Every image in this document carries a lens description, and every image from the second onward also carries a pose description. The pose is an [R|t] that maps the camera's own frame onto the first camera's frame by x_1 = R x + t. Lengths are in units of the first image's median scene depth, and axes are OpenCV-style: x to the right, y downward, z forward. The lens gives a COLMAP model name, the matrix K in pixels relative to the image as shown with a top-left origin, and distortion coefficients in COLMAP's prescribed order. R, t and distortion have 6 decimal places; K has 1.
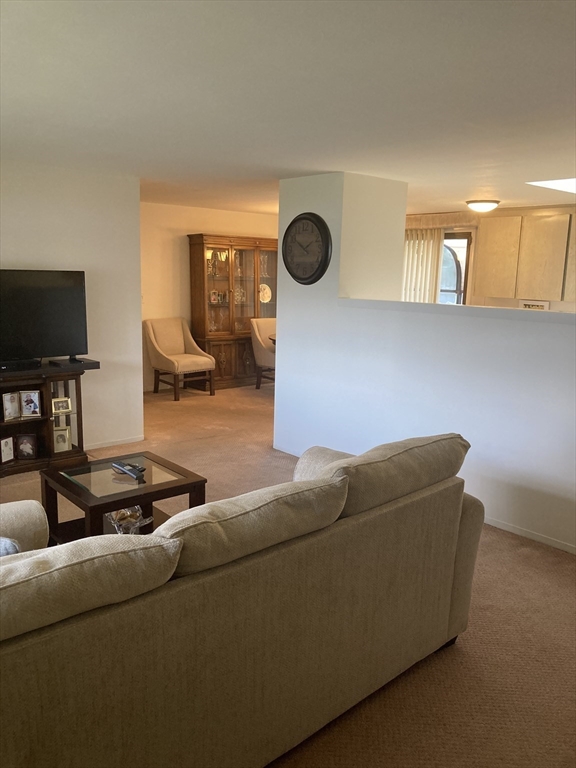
lens RADIAL K [[625.5, 0, 287.8], [0, 625.5, 385.2], [0, 0, 1]] dist [0.012947, 0.000080]
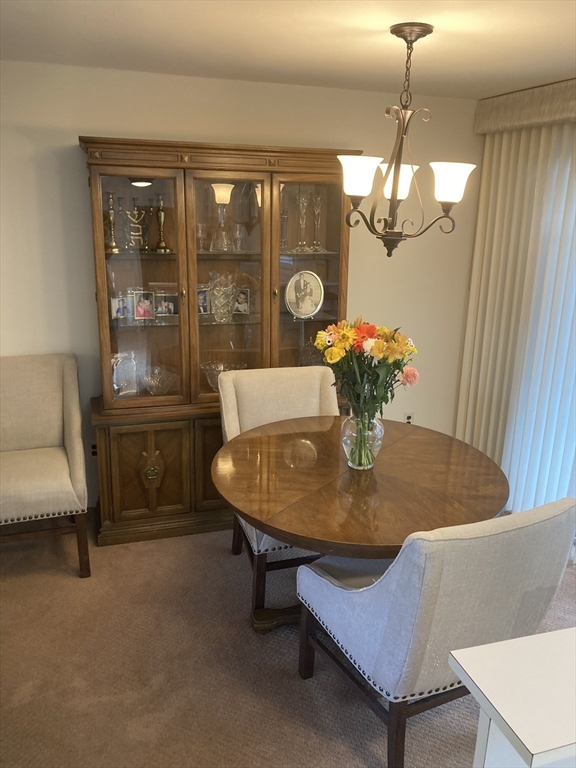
lens RADIAL K [[625.5, 0, 285.3], [0, 625.5, 384.6], [0, 0, 1]] dist [0.012947, 0.000080]
pose [[0.908468, 0.114153, -0.402063, 0.135539], [-0.074393, 0.990782, 0.113210, -0.155700], [0.411280, -0.072937, 0.908586, 0.731692]]
